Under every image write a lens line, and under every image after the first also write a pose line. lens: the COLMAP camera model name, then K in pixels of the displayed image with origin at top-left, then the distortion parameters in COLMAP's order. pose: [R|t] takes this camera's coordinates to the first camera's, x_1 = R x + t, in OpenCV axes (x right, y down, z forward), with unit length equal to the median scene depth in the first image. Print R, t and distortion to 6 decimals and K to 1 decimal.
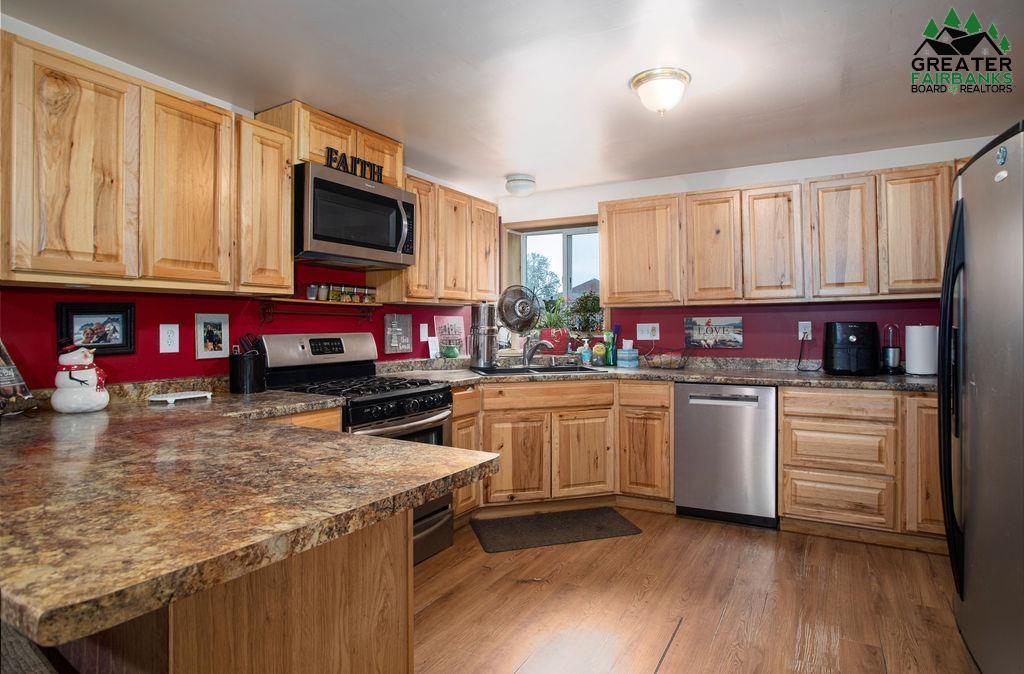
lens RADIAL K [[553.2, 0, 539.2], [0, 553.2, 321.0], [0, 0, 1]] dist [-0.033362, 0.014300]
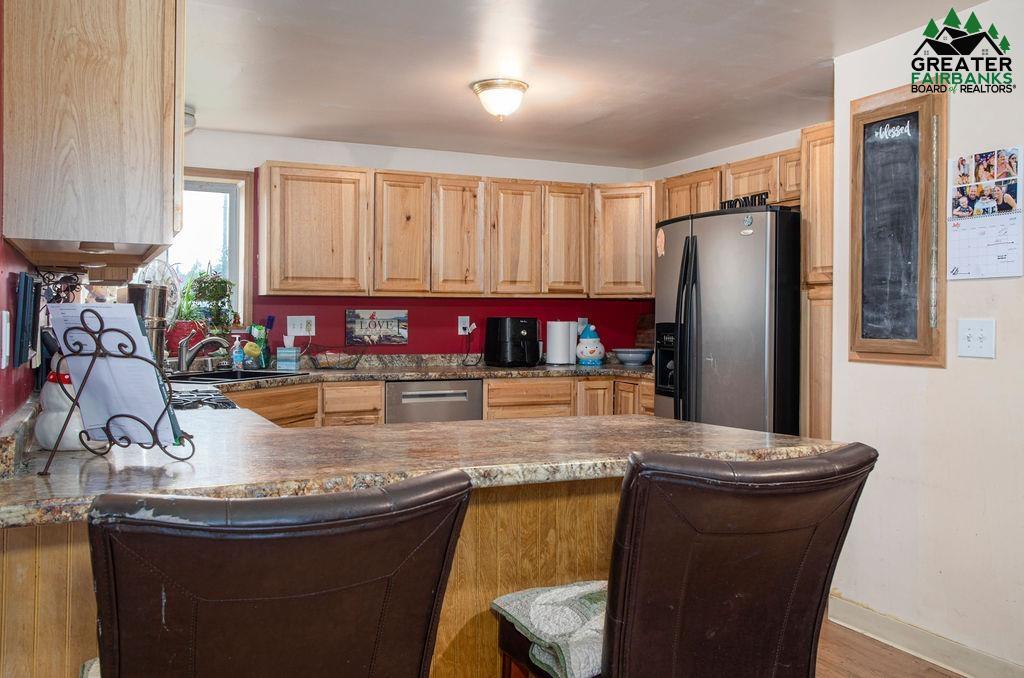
lens RADIAL K [[882.3, 0, 500.2], [0, 882.3, 313.0], [0, 0, 1]] dist [-0.006891, 0.000063]
pose [[0.619855, 0.015767, 0.784558, -0.732947], [-0.016663, 0.999837, -0.006929, 0.005158], [-0.784540, -0.008778, 0.620017, -0.041609]]
